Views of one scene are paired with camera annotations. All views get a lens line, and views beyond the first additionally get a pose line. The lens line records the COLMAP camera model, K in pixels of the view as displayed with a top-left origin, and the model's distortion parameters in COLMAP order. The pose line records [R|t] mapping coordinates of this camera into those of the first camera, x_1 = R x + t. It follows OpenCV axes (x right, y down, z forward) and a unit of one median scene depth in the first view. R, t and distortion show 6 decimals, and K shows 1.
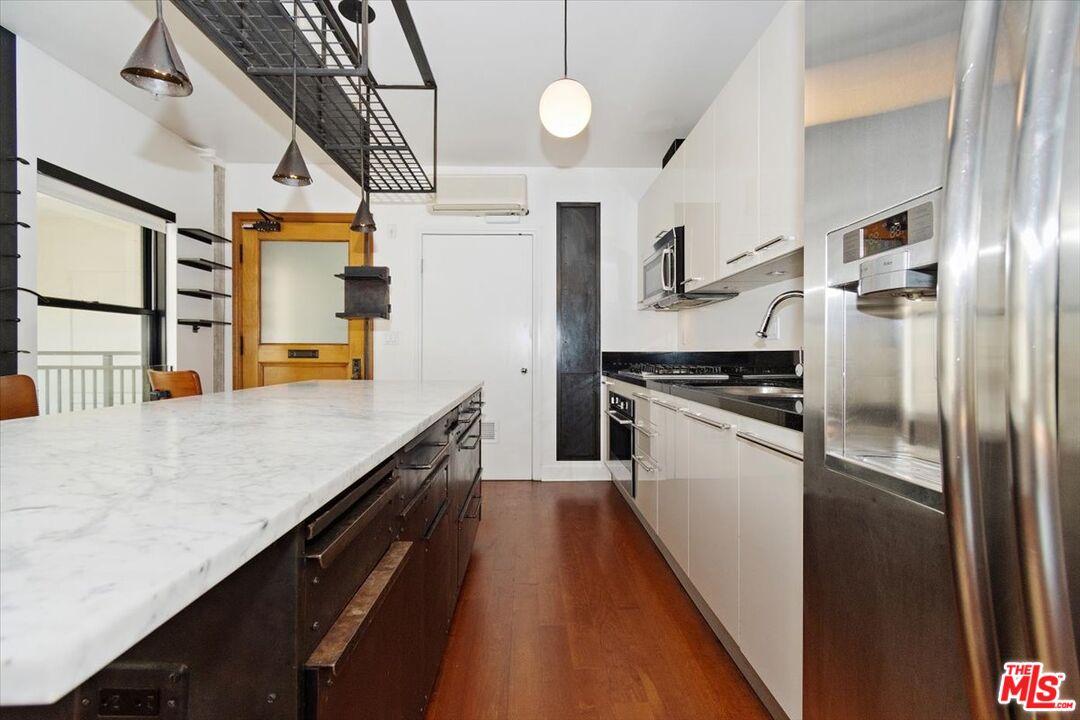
lens RADIAL K [[459.0, 0, 542.0], [0, 459.0, 357.3], [0, 0, 1]] dist [-0.000143, -0.000028]
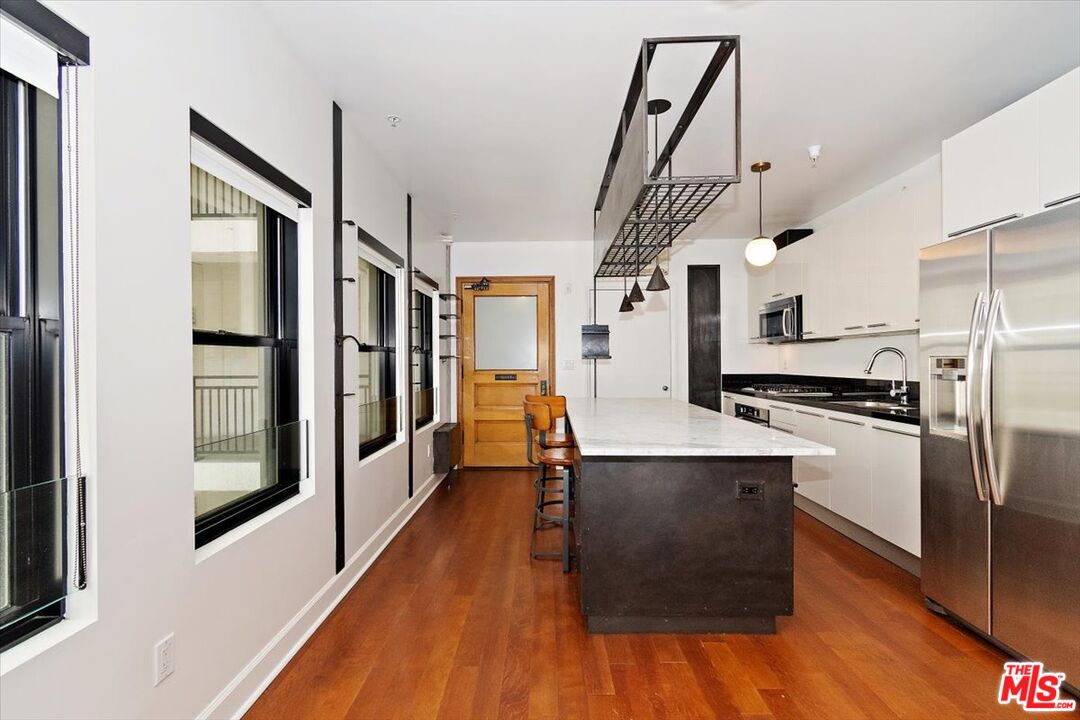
lens RADIAL K [[477.2, 0, 540.4], [0, 477.2, 358.7], [0, 0, 1]] dist [0.001696, -0.000154]
pose [[0.999277, -0.008913, -0.036970, -0.380905], [0.008637, 0.999934, -0.007619, -0.054439], [0.037036, 0.007294, 0.999287, -0.468486]]
